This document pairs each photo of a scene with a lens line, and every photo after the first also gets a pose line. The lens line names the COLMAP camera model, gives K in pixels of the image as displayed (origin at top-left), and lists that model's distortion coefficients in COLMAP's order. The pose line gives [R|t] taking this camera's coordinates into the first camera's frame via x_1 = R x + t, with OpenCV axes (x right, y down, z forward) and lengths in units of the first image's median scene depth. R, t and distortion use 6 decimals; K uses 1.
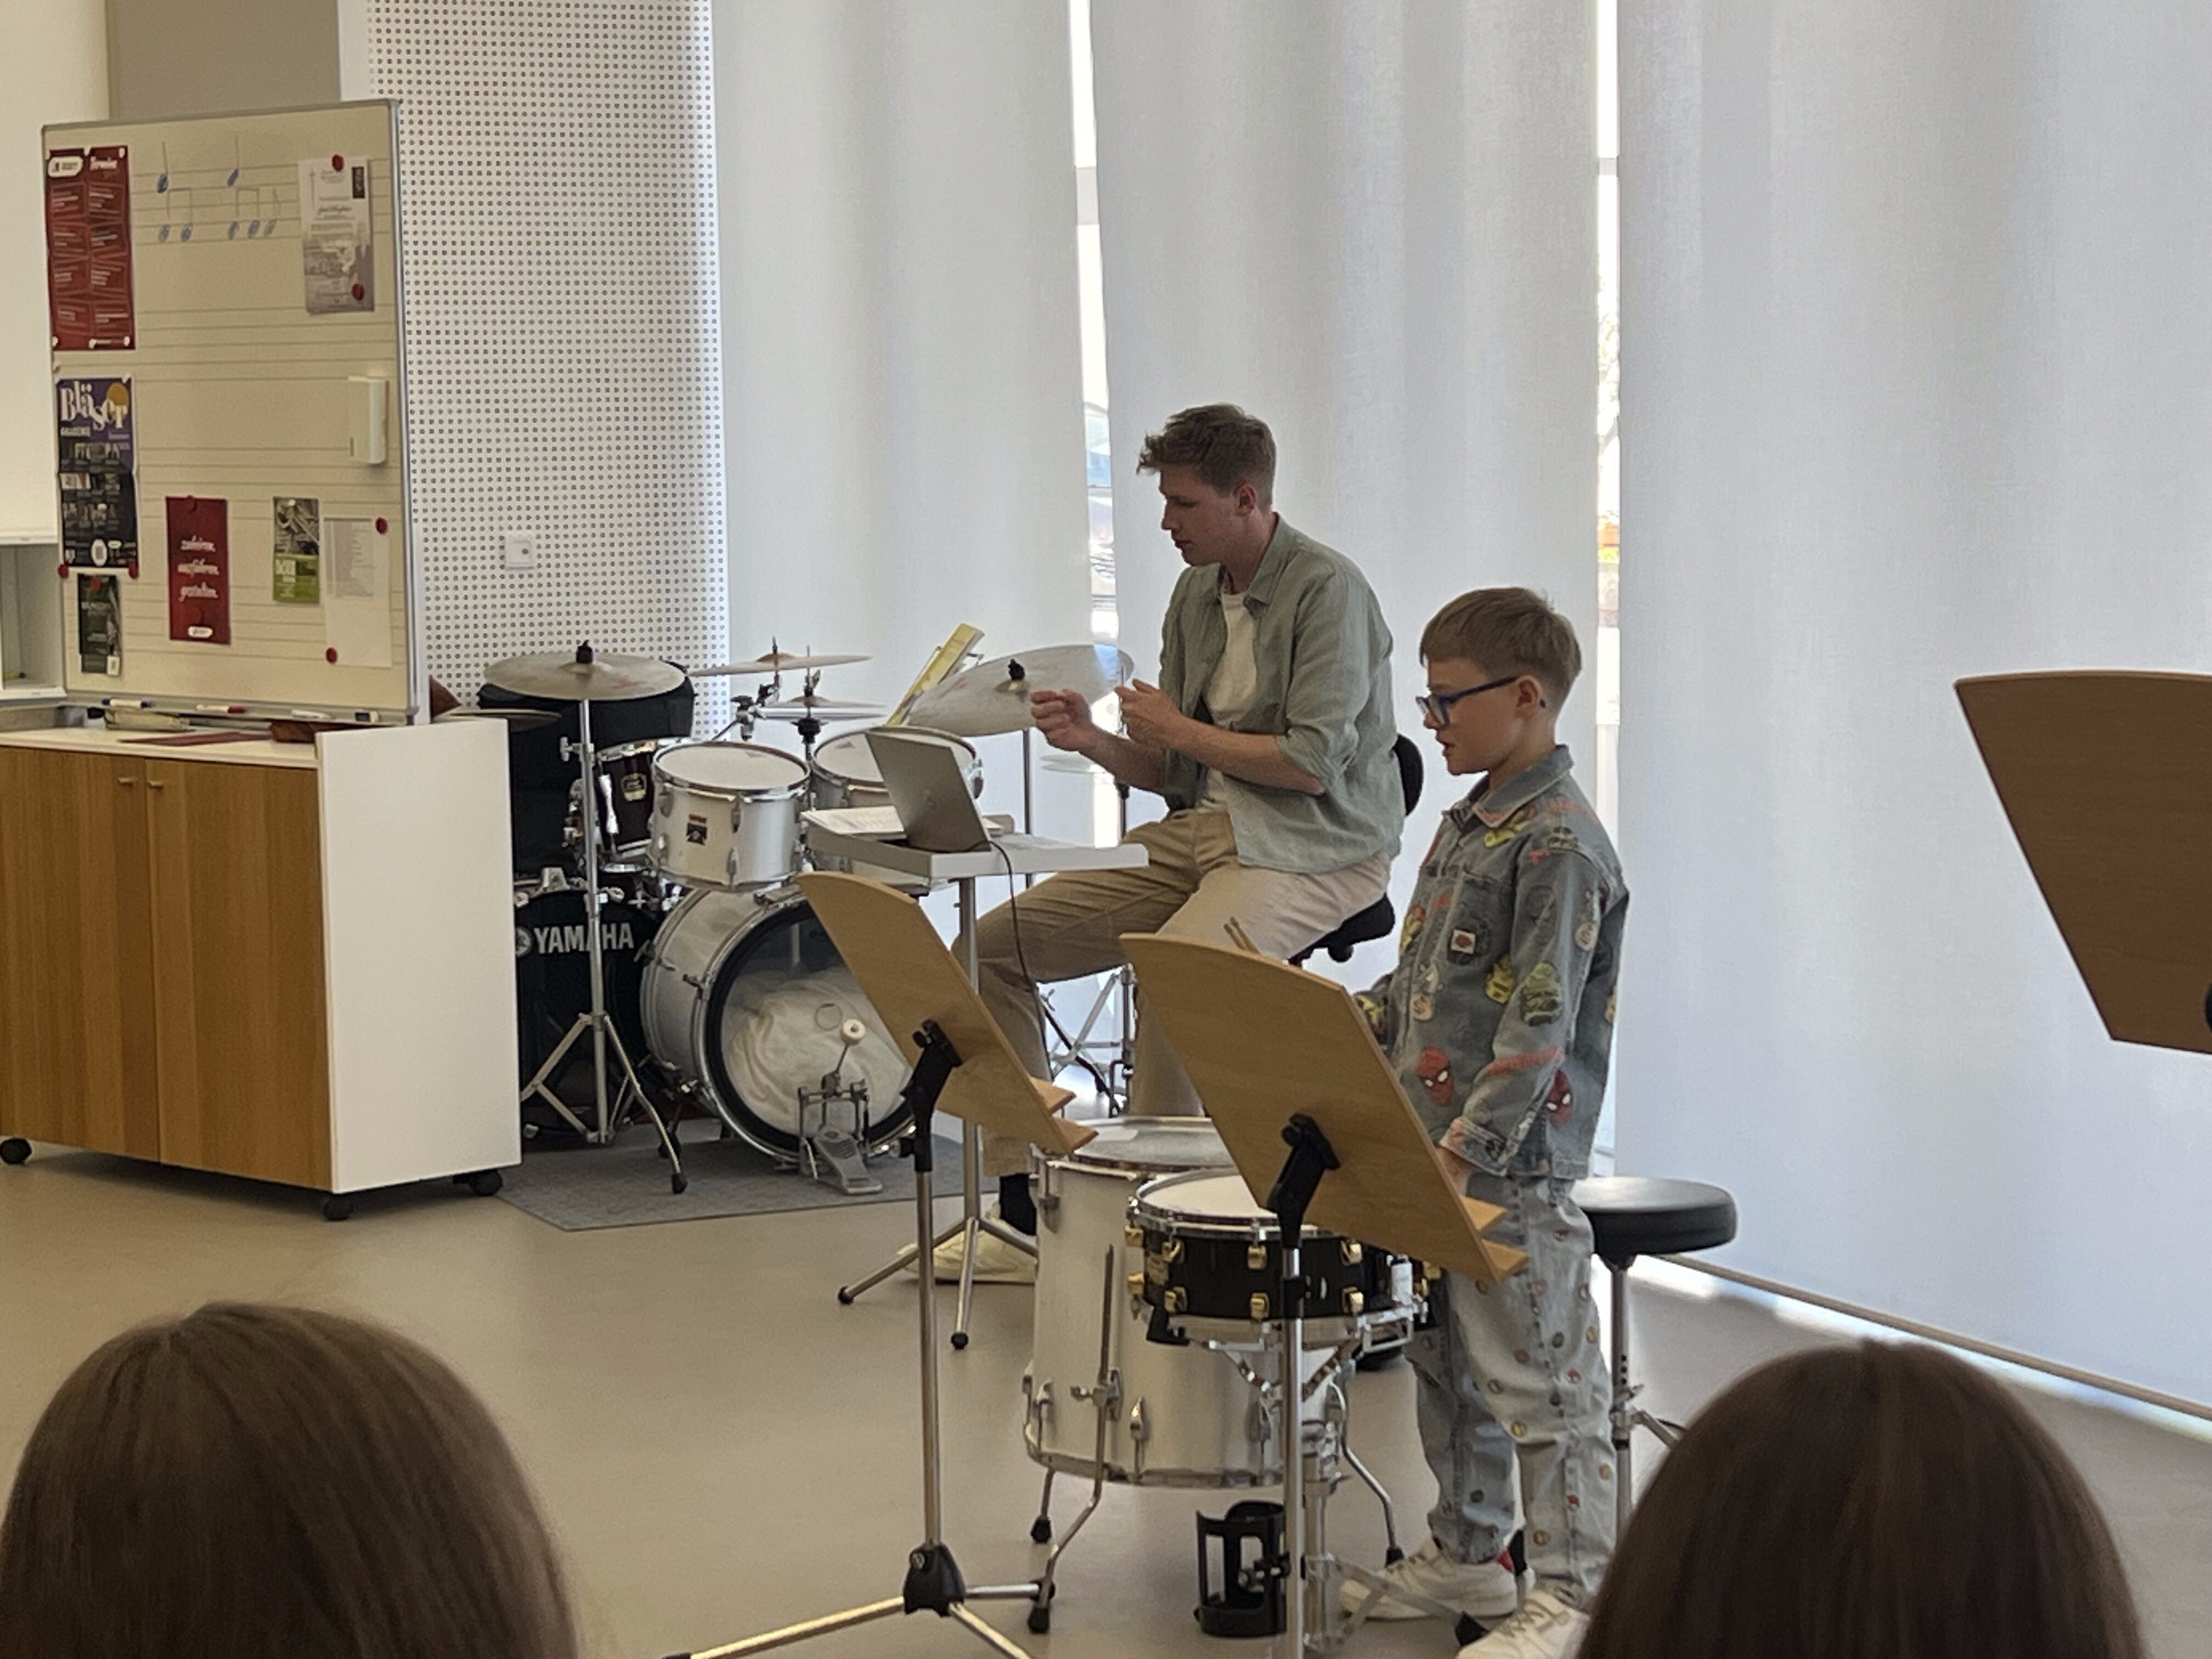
lens RADIAL K [[4818.3, 0, 1108.7], [0, 4818.3, 832.6], [0, 0, 1]] dist [0.240388, -0.680795]
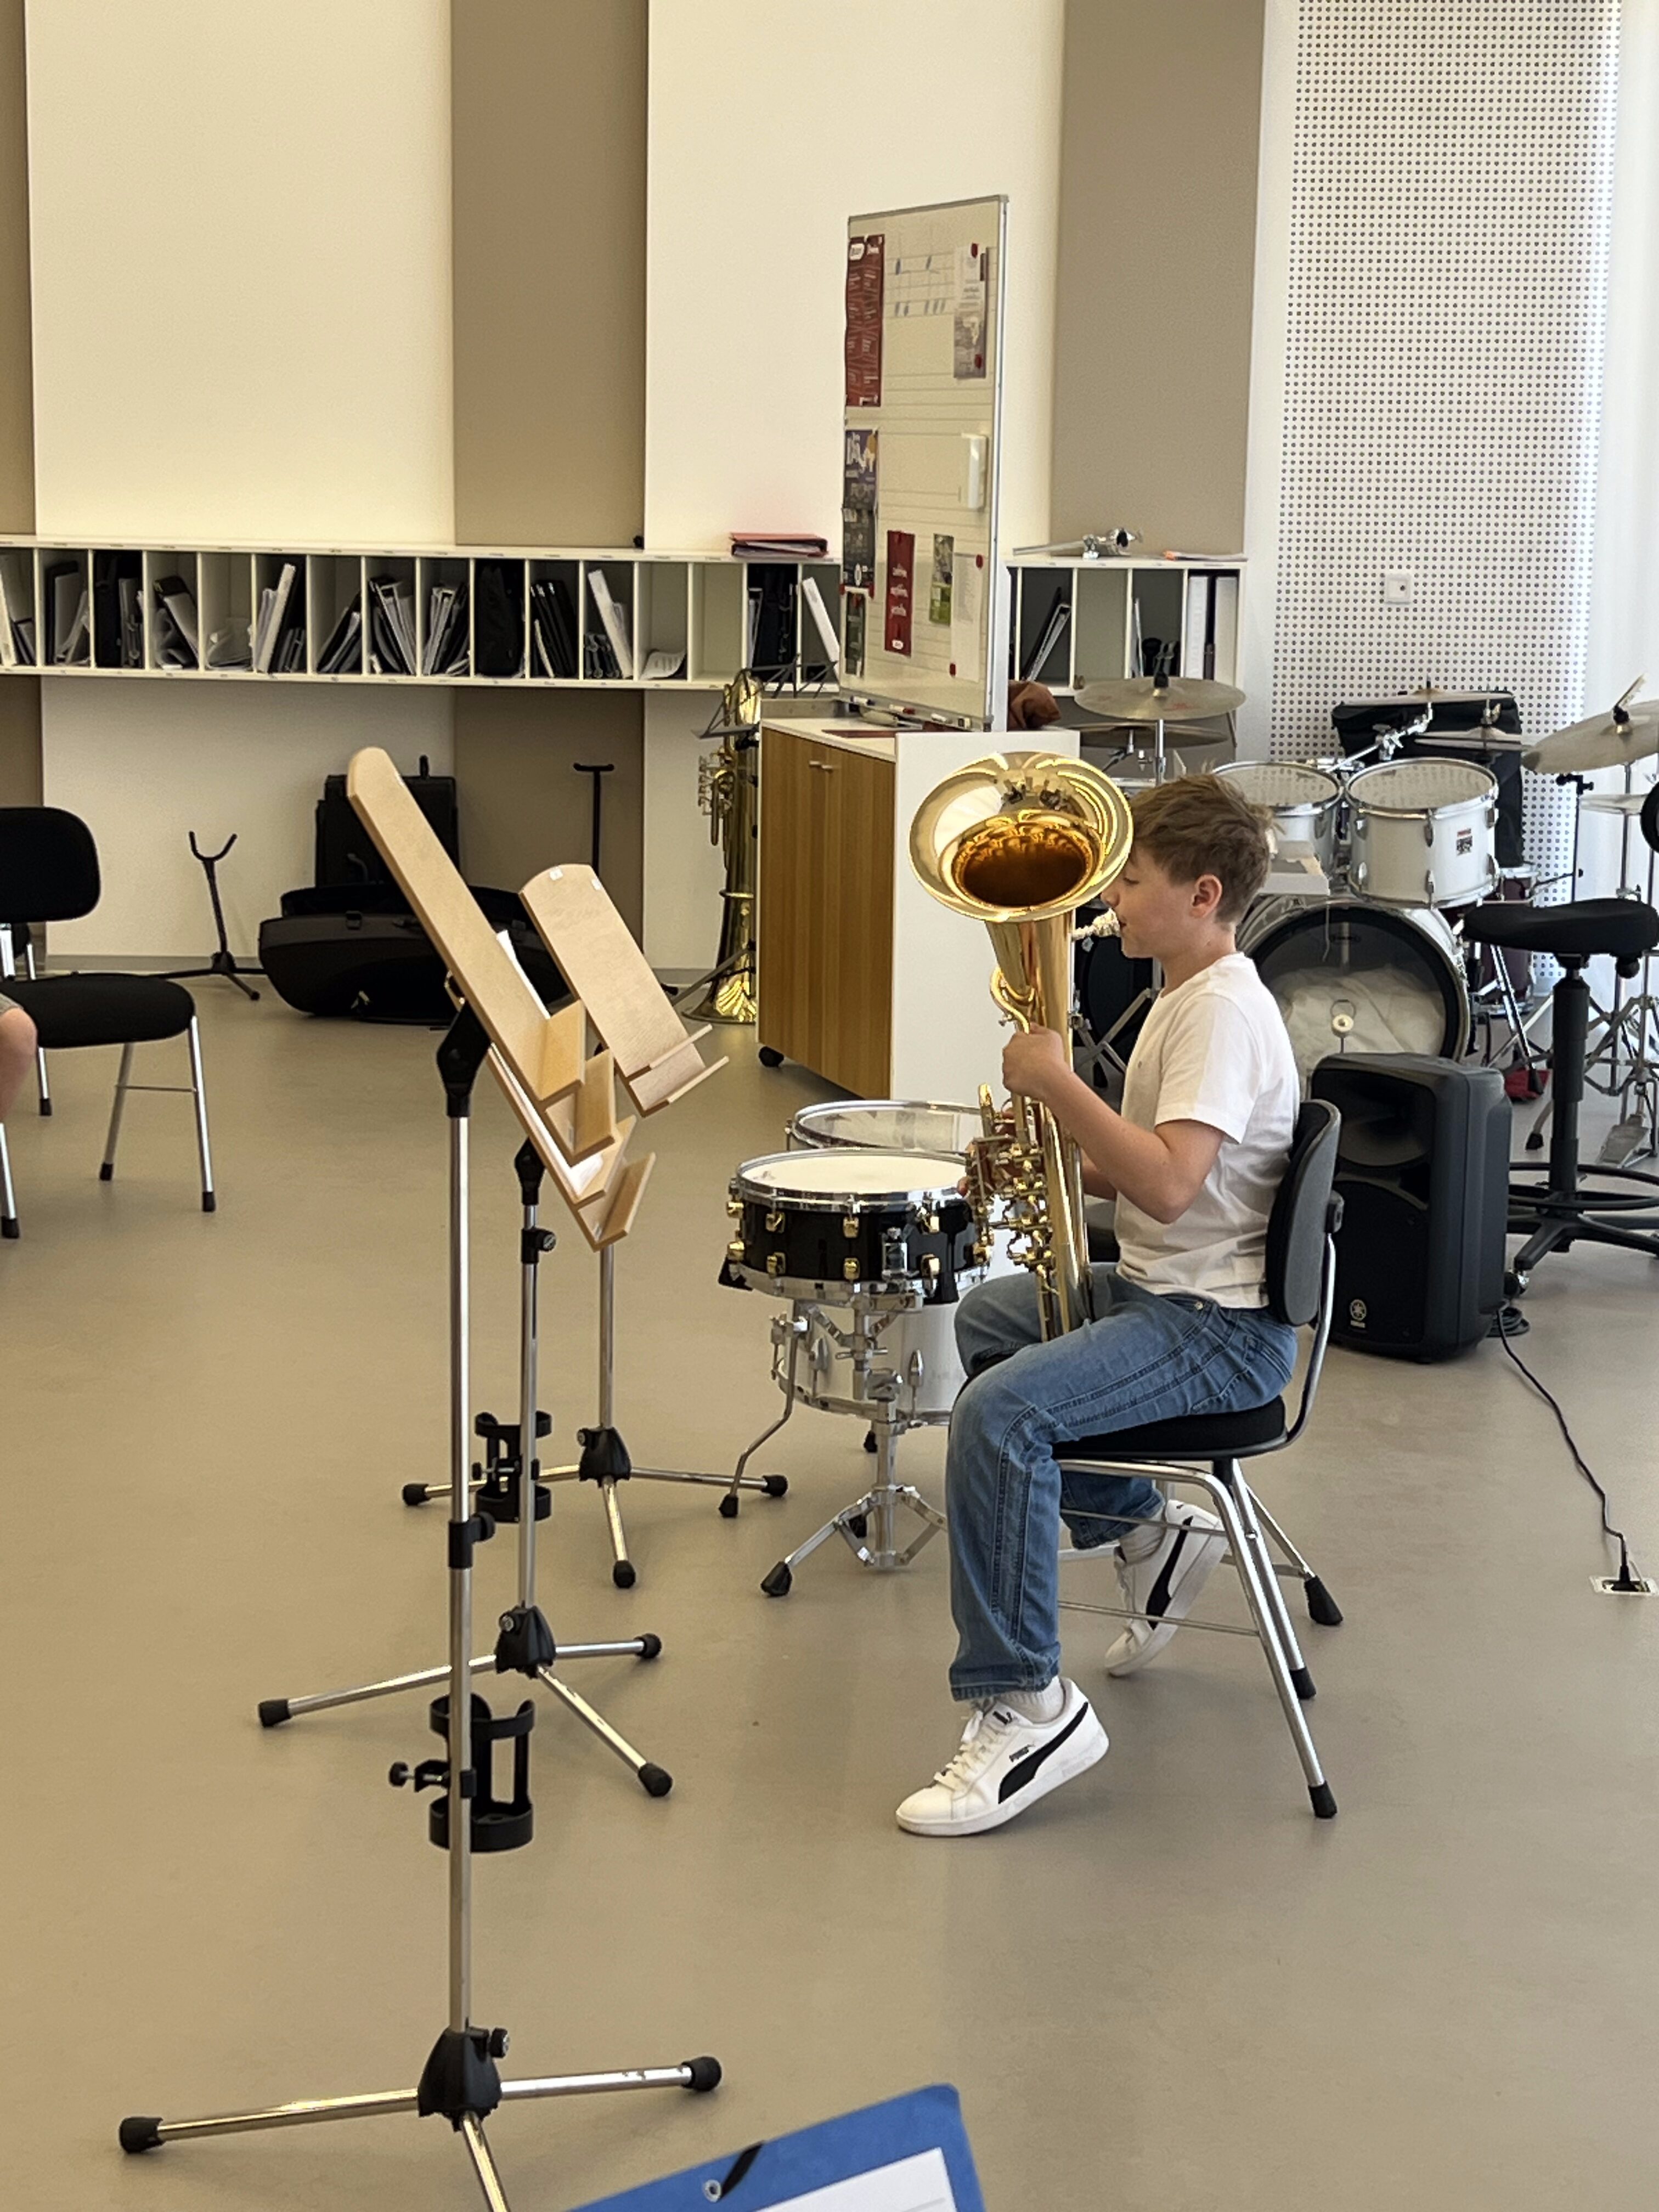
lens RADIAL K [[4158.2, 0, 770.4], [0, 4158.2, 1144.2], [0, 0, 1]] dist [0.193606, -0.251309]
pose [[0.871521, 0.111780, -0.477448, 0.297613], [-0.073427, 0.992442, 0.098318, -0.017546], [0.484830, -0.050628, 0.873142, 0.069300]]
